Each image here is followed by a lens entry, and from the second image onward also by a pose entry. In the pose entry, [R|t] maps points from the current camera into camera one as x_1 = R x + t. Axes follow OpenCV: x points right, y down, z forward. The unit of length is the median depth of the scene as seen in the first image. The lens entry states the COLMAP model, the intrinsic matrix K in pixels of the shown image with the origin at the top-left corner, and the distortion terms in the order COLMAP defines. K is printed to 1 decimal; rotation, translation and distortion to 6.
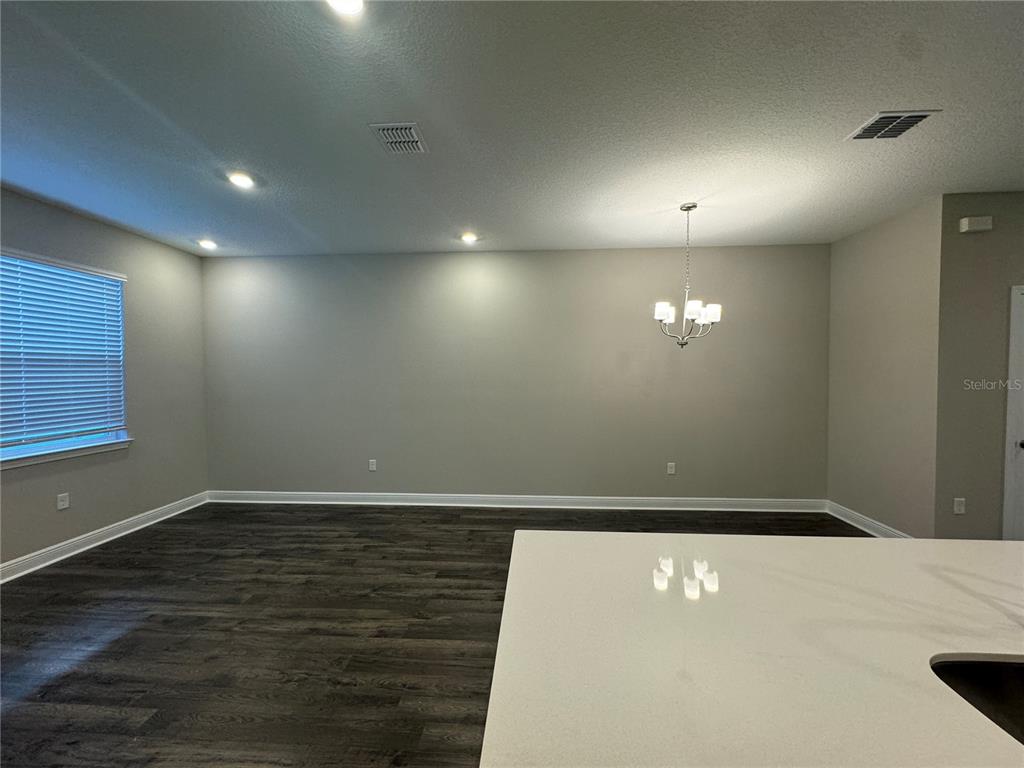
lens RADIAL K [[411.5, 0, 510.3], [0, 411.5, 382.1], [0, 0, 1]] dist [-0.001943, 0.000285]
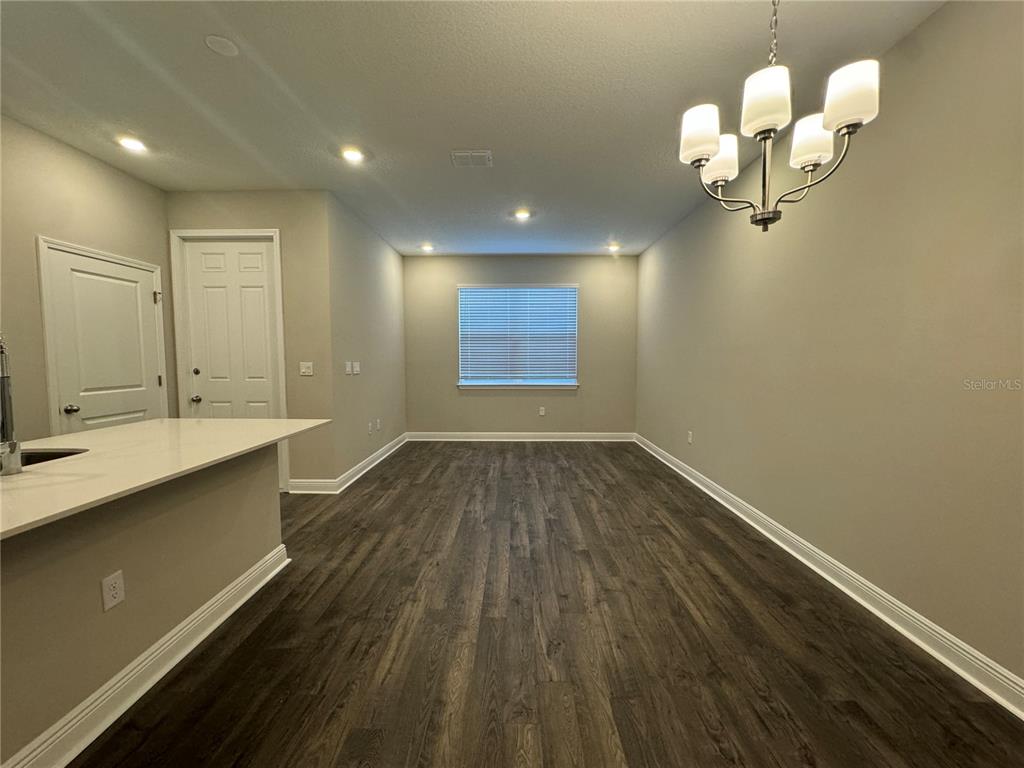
lens RADIAL K [[411.2, 0, 512.0], [0, 411.2, 384.0], [0, 0, 1]] dist [0.001058, 0.000249]
pose [[0.050386, 0.072477, -0.996097, 0.803062], [-0.022558, 0.997192, 0.071416, 0.029901], [0.998475, 0.018872, 0.051879, 0.758362]]
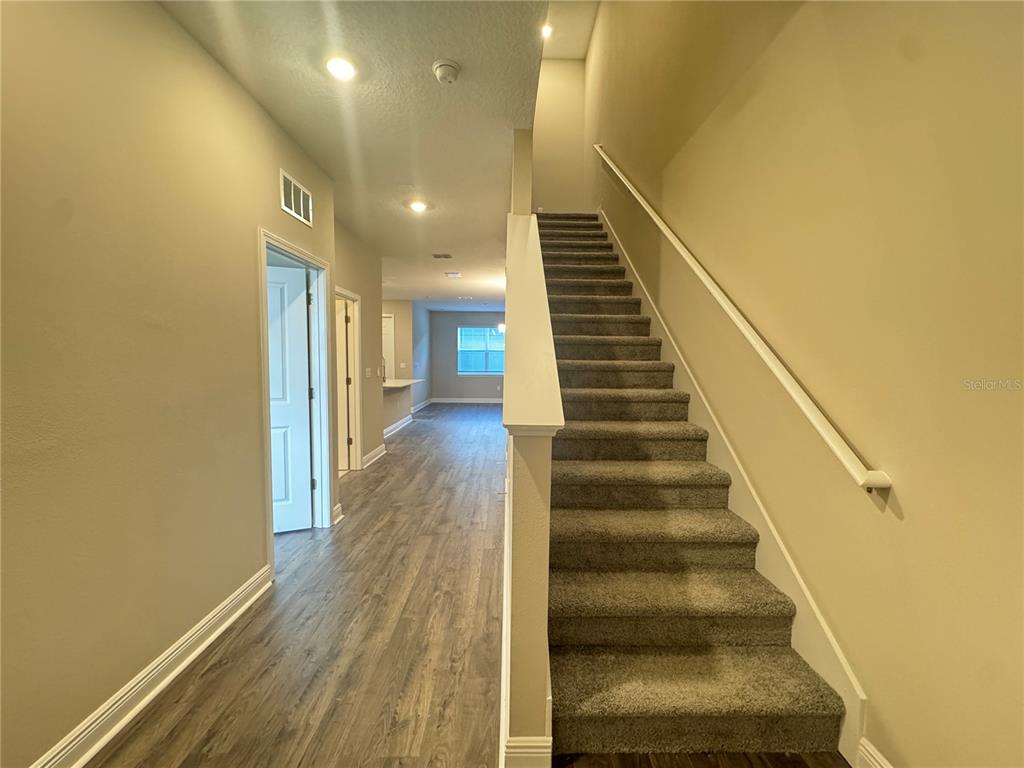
lens RADIAL K [[411.5, 0, 510.3], [0, 411.5, 382.1], [0, 0, 1]] dist [-0.001943, 0.000285]
pose [[0.071480, 0.065770, -0.995271, 2.788368], [-0.032751, 0.997440, 0.063562, -0.015266], [0.996904, 0.028053, 0.073451, 0.831808]]
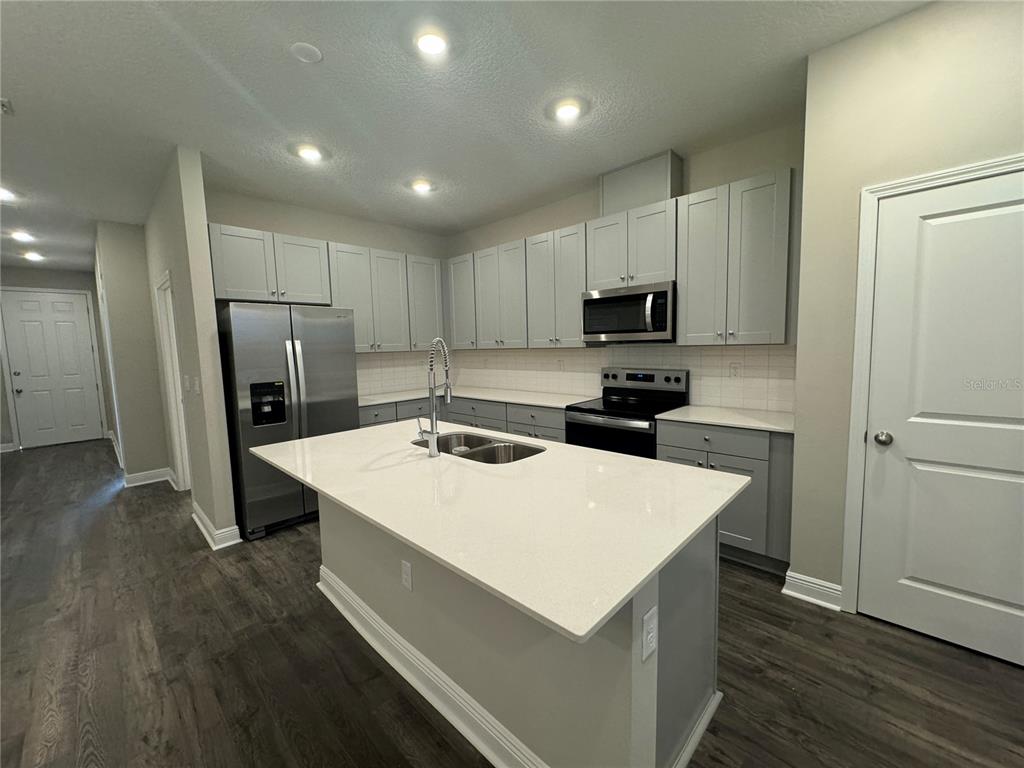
lens RADIAL K [[408.9, 0, 507.9], [0, 408.9, 383.3], [0, 0, 1]] dist [-0.000043, 0.000244]
pose [[-0.757518, -0.033497, 0.651955, -0.094818], [0.048427, 0.993048, 0.107291, 0.001721], [-0.651016, 0.112847, -0.750629, 0.636218]]
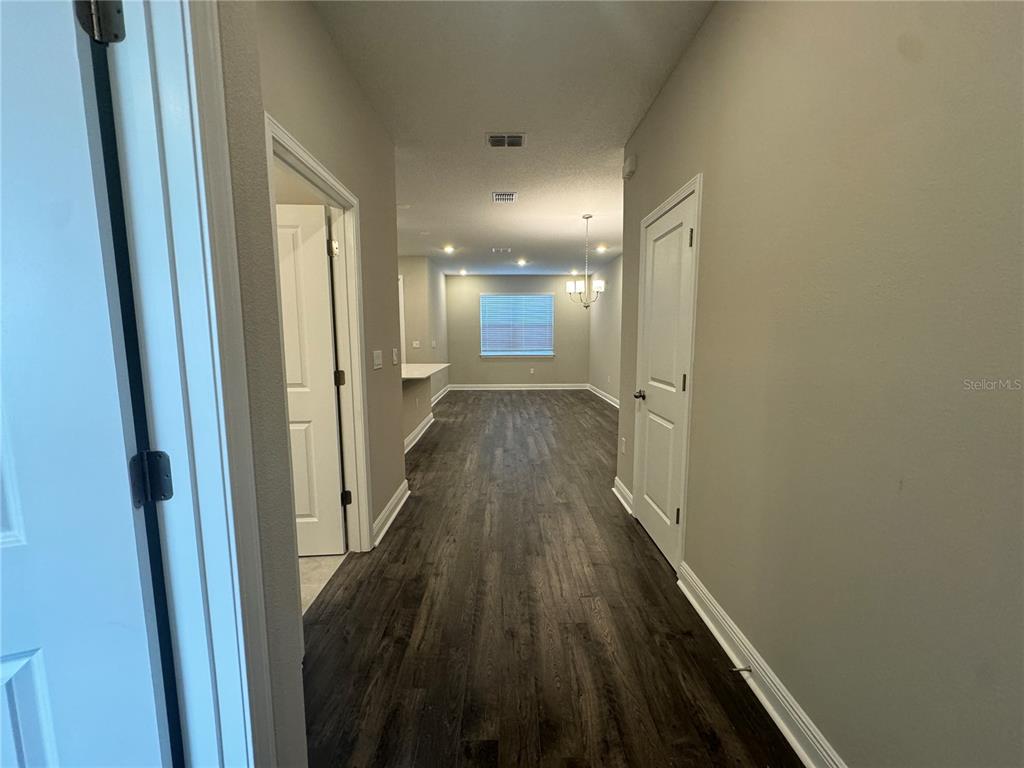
lens RADIAL K [[411.5, 0, 510.3], [0, 411.5, 382.1], [0, 0, 1]] dist [-0.001943, 0.000285]
pose [[0.072361, 0.117577, -0.990424, 2.001071], [-0.018455, 0.993015, 0.116536, 0.011791], [0.997208, 0.009846, 0.074025, 0.603271]]
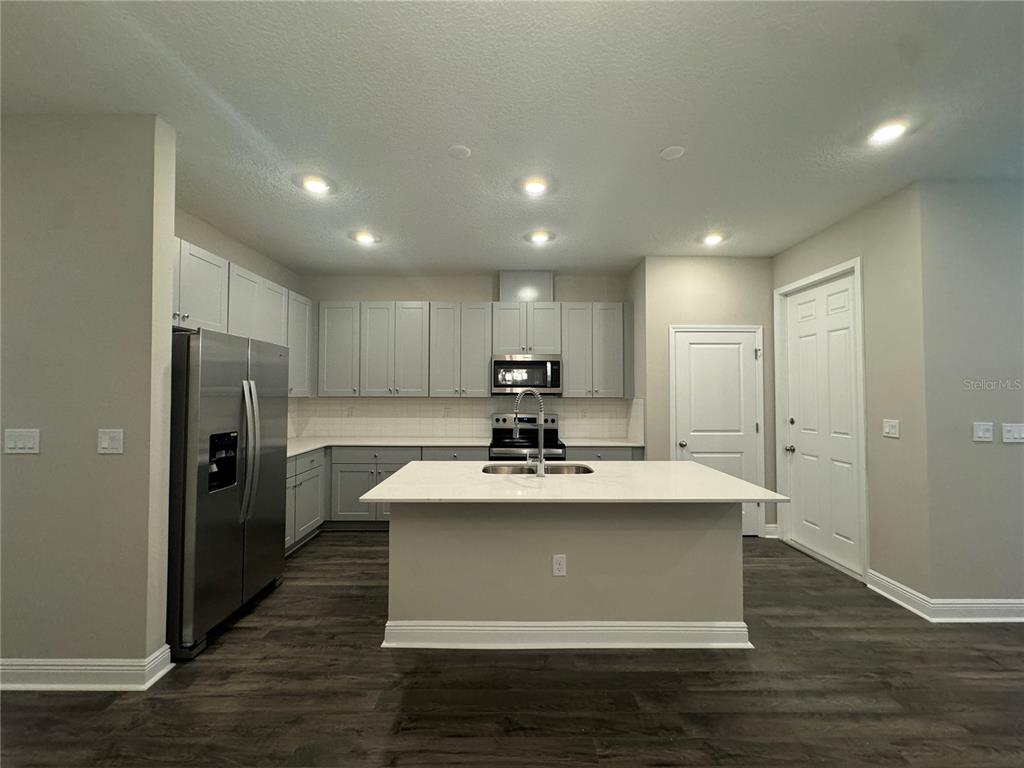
lens RADIAL K [[411.5, 0, 510.3], [0, 411.5, 382.1], [0, 0, 1]] dist [-0.001943, 0.000285]
pose [[-0.997932, 0.002122, -0.064238, 0.469512], [0.002273, 0.999995, -0.002275, -0.013695], [0.064233, -0.002416, -0.997932, 1.049628]]
